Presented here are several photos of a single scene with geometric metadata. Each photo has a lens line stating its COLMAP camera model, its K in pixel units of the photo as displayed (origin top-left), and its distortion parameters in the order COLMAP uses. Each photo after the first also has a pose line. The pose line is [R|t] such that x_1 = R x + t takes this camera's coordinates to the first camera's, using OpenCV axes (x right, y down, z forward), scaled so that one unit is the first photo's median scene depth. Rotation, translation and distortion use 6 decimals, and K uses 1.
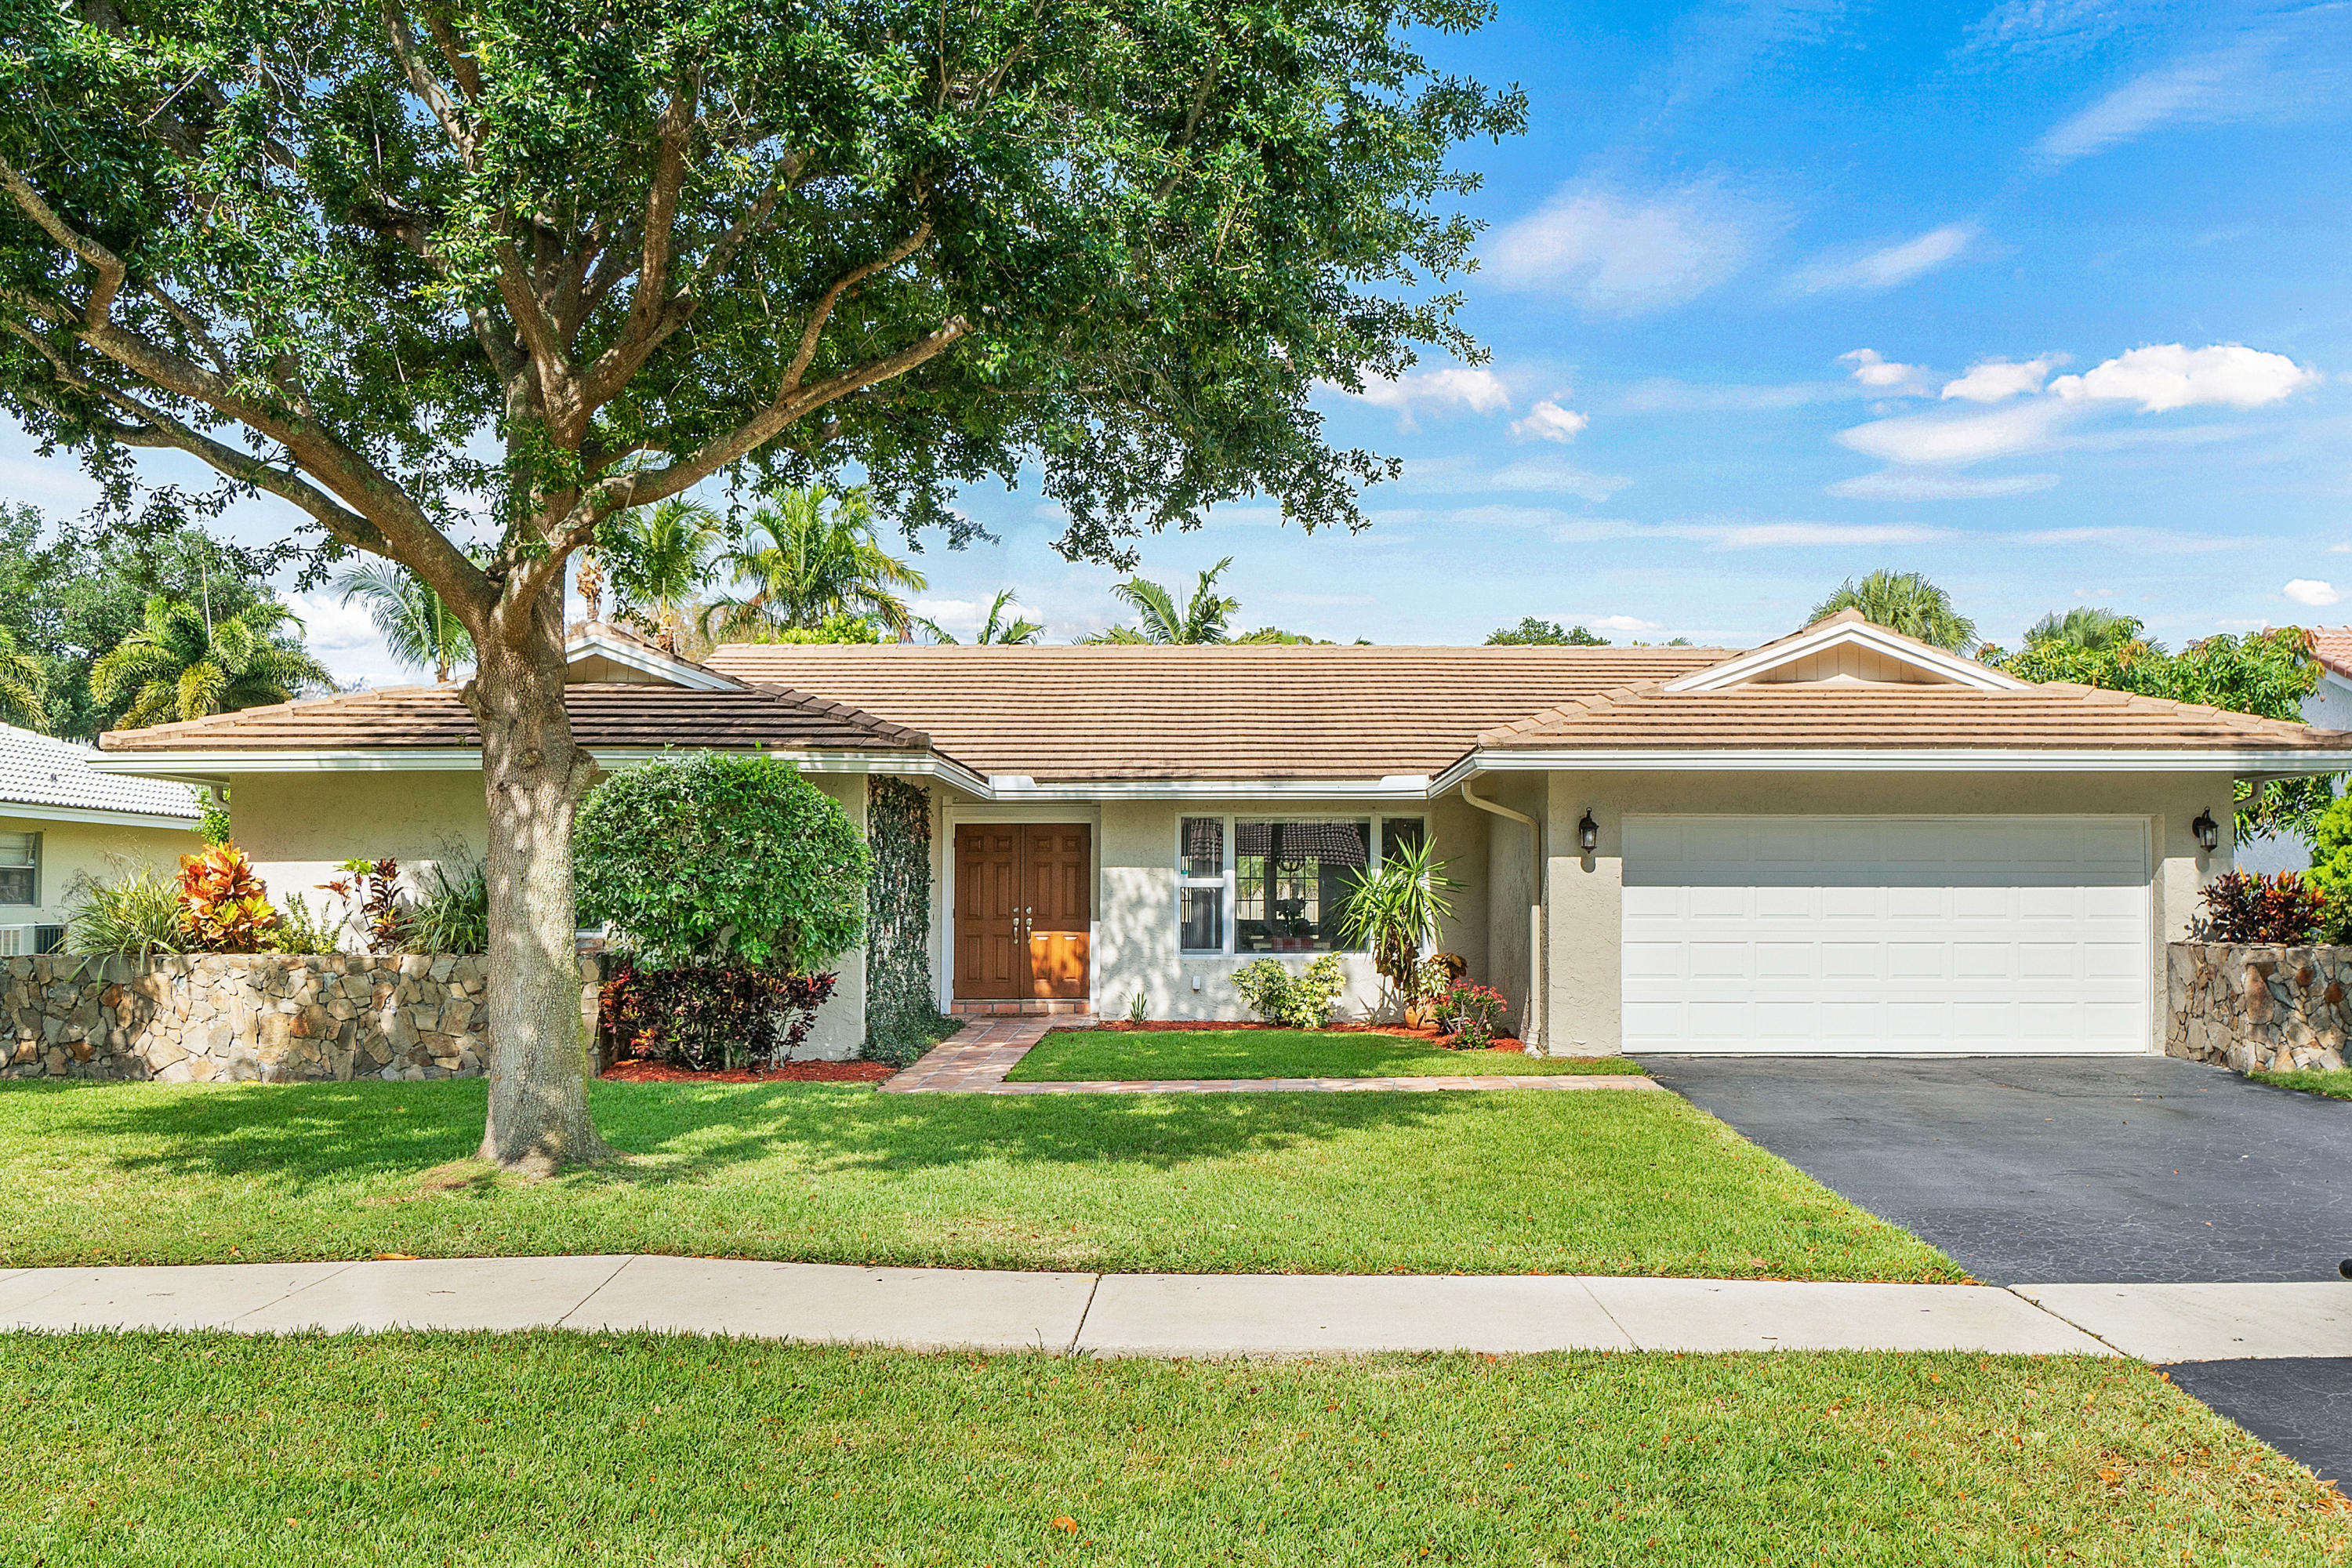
lens RADIAL K [[1492.5, 0, 1187.9], [0, 1492.5, 783.2], [0, 0, 1]] dist [0.024118, -0.009373]
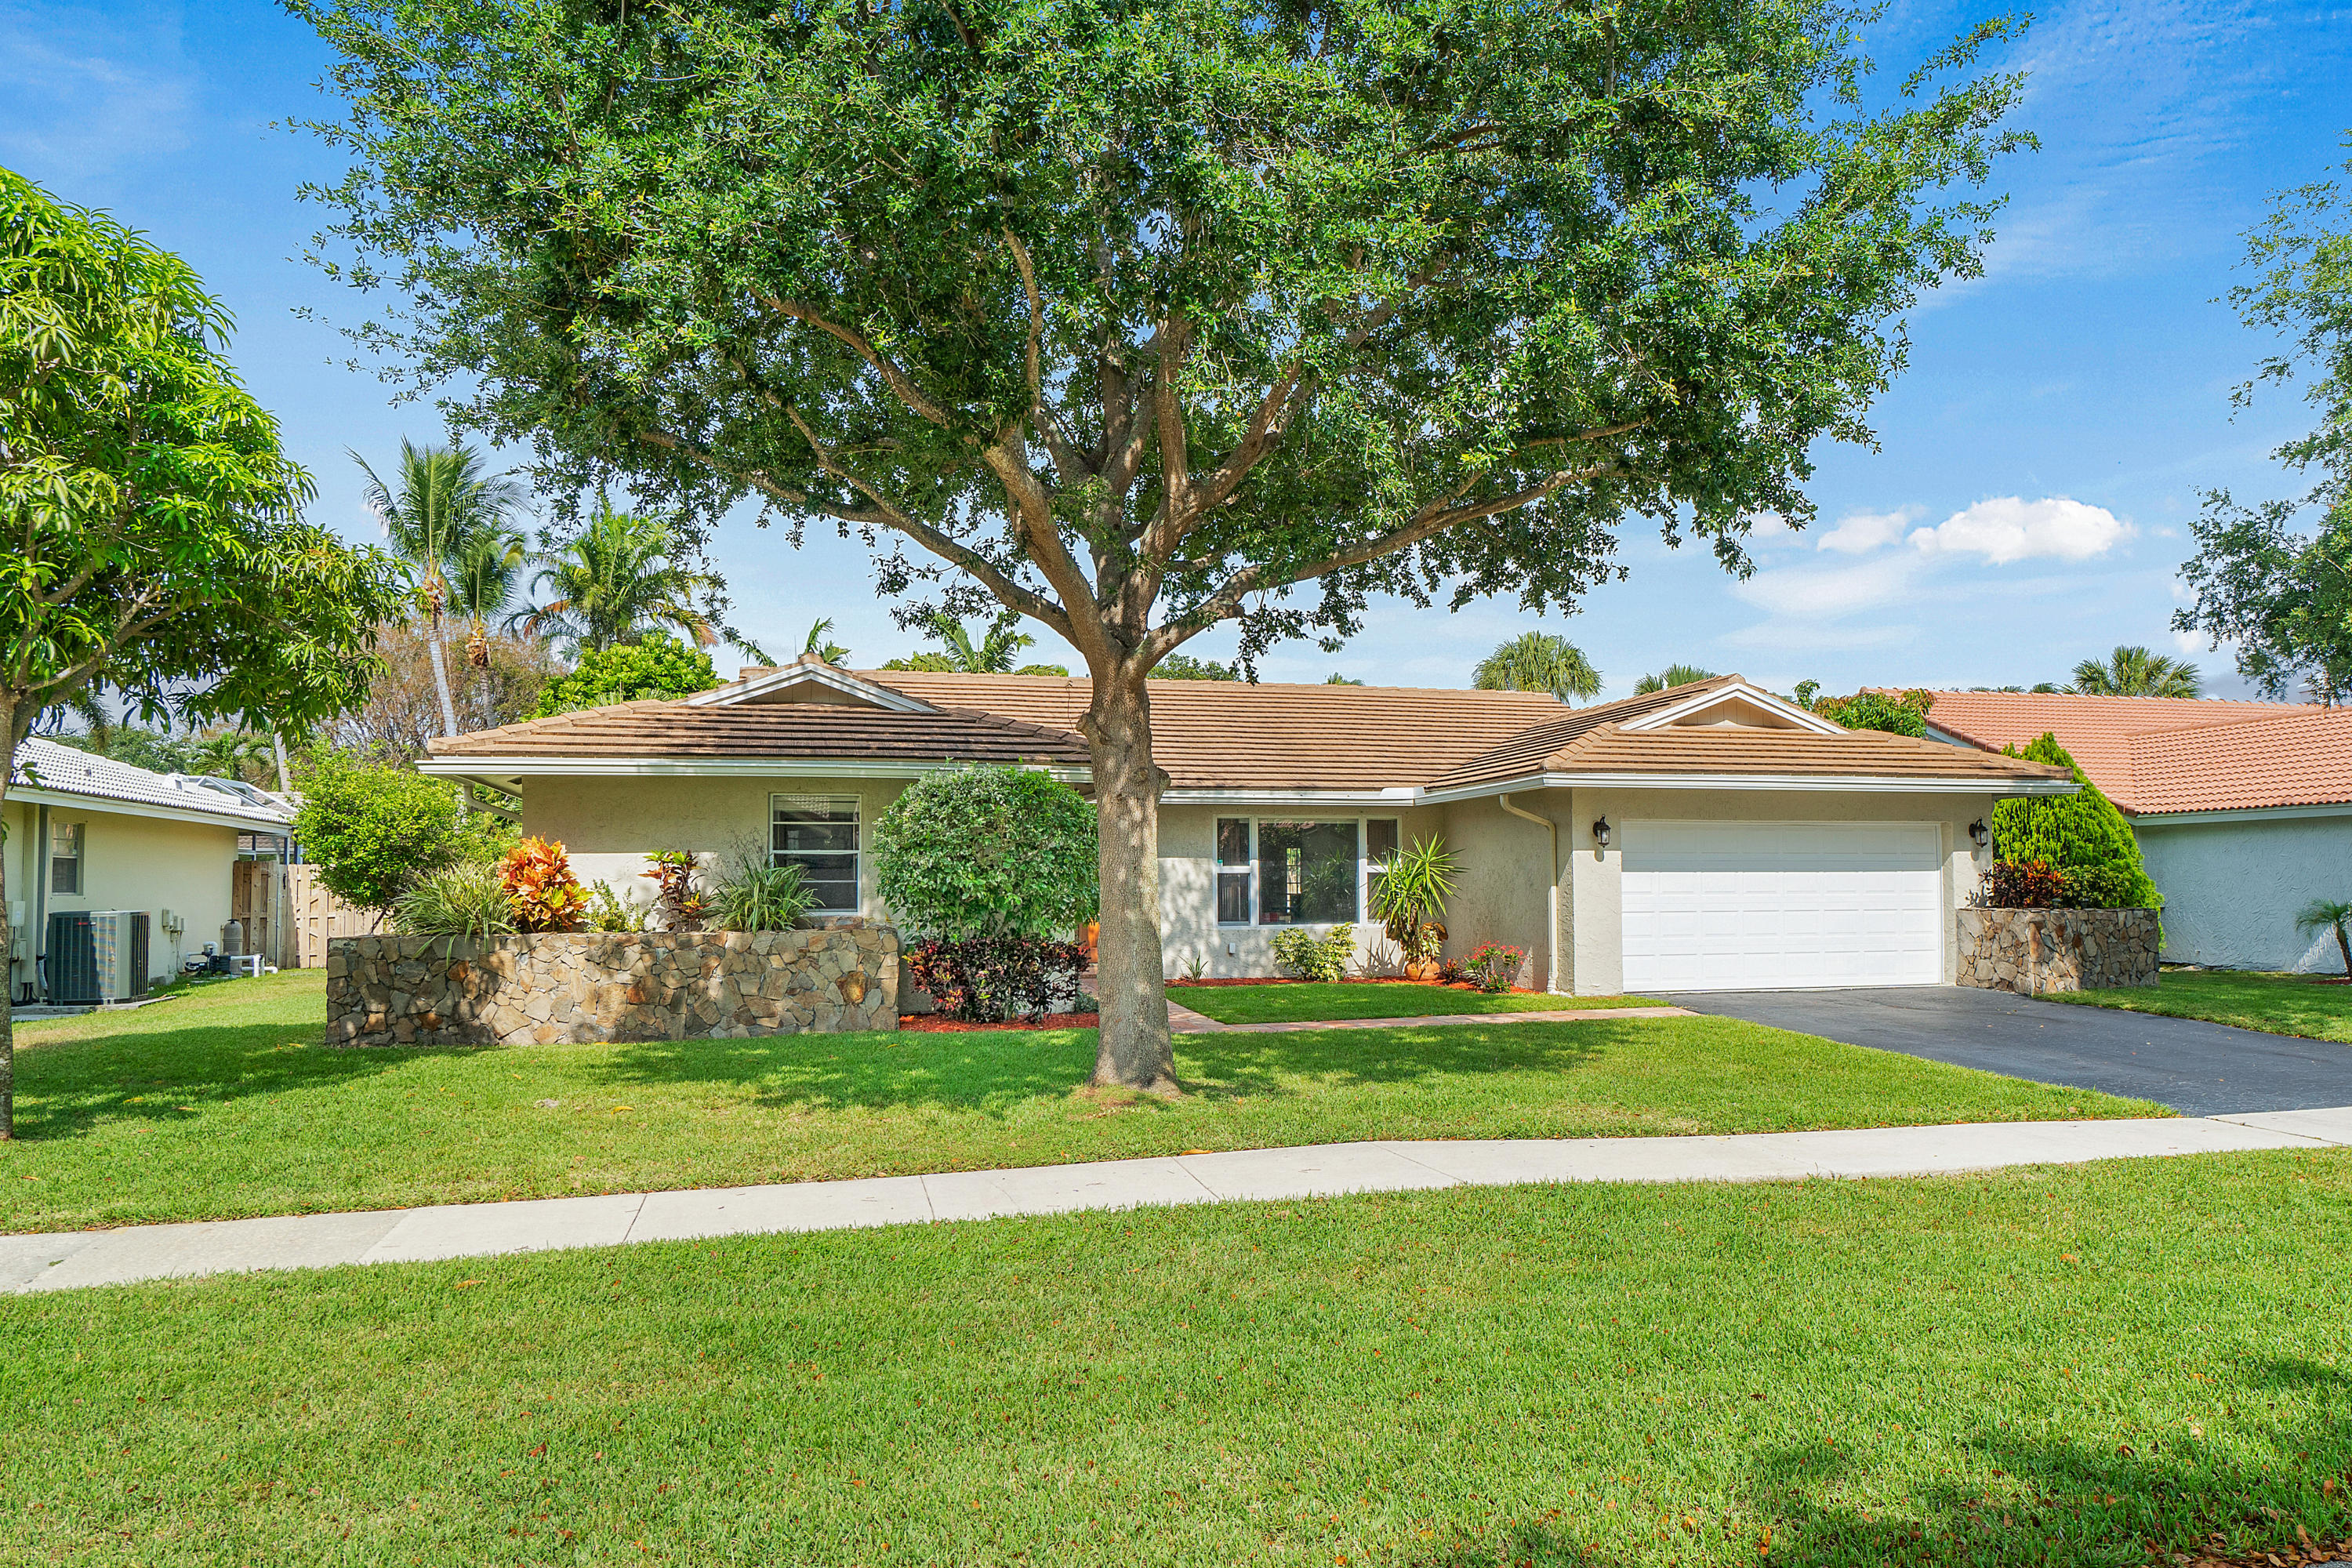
lens RADIAL K [[1256.8, 0, 1169.3], [0, 1256.8, 780.2], [0, 0, 1]] dist [0.006044, 0.002779]
pose [[0.976931, 0.012557, 0.213186, -0.362042], [-0.011586, 0.999916, -0.005801, -0.003947], [-0.213241, 0.003197, 0.976994, -0.042442]]
